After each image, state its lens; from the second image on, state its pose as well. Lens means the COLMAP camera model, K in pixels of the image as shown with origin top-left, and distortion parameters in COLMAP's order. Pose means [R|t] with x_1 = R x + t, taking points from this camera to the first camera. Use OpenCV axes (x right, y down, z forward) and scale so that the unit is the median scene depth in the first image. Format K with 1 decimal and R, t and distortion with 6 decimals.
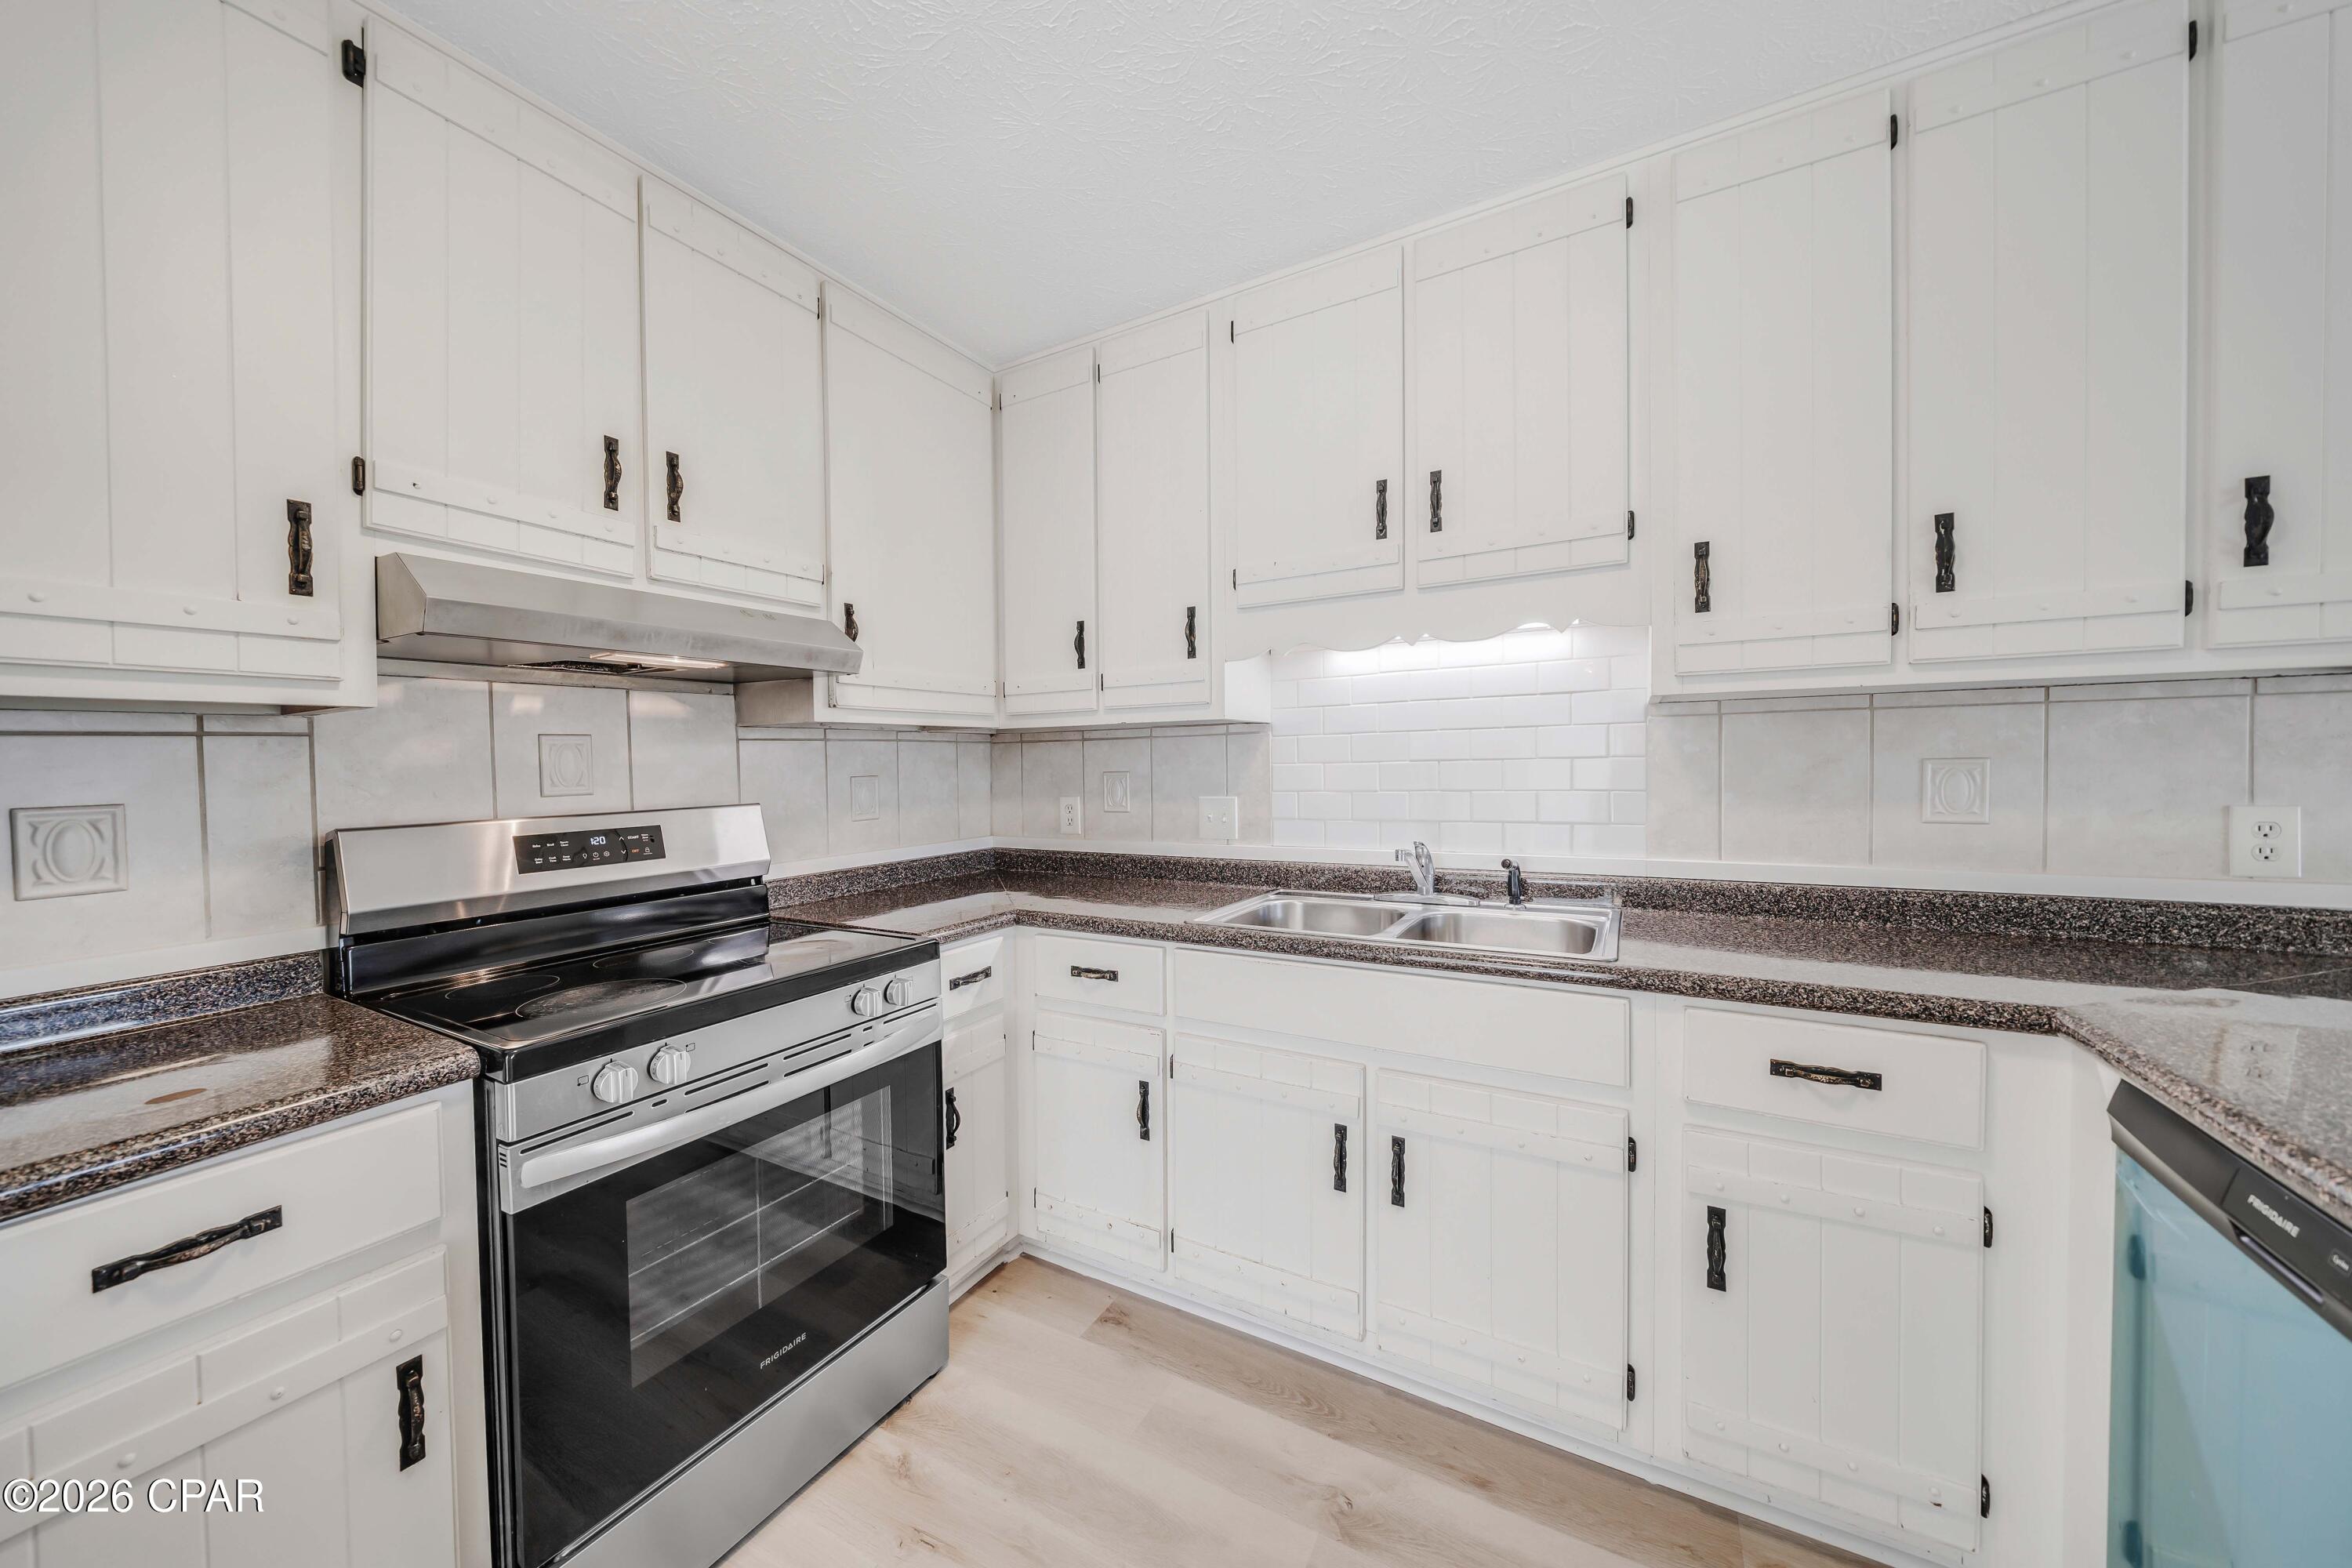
lens RADIAL K [[819.9, 0, 1162.5], [0, 819.9, 772.3], [0, 0, 1]] dist [-0.004805, 0.000088]
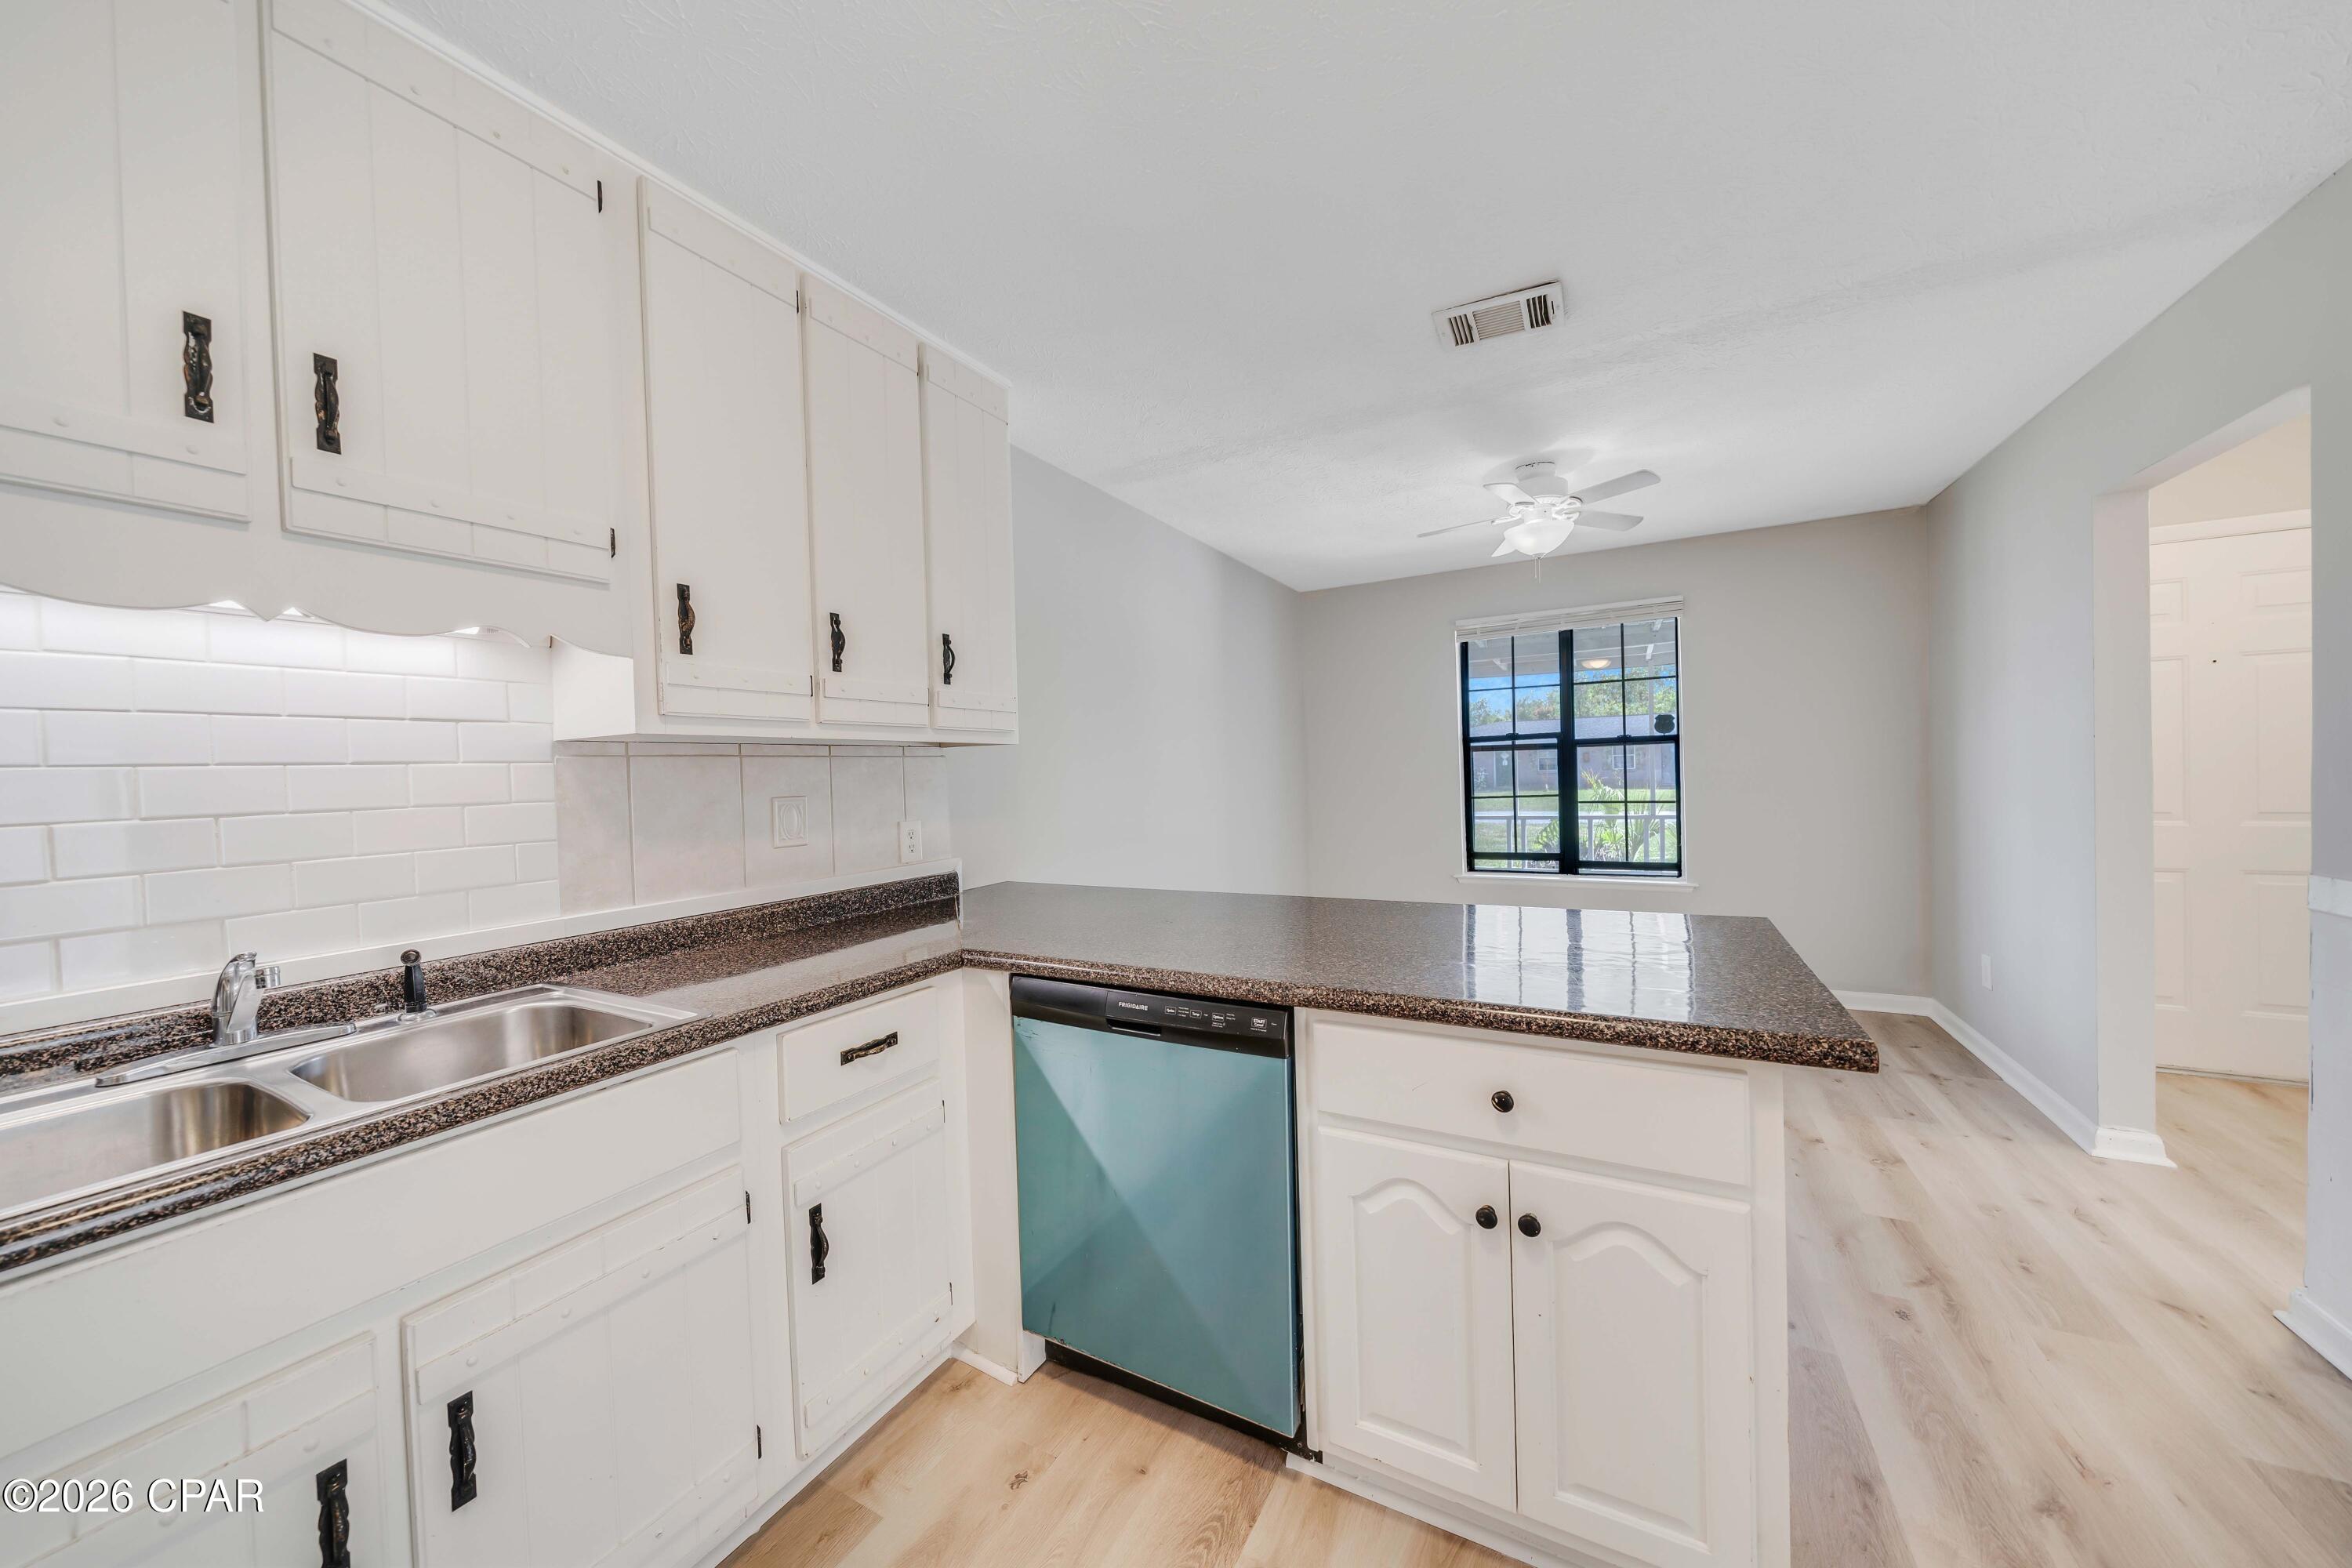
lens RADIAL K [[810.1, 0, 1166.2], [0, 810.1, 788.1], [0, 0, 1]] dist [-0.007645, -0.000066]
pose [[-0.003792, -0.001973, 0.999991, -0.298514], [0.045059, 0.998982, 0.002142, -0.005901], [-0.998977, 0.045066, -0.003699, 0.375368]]
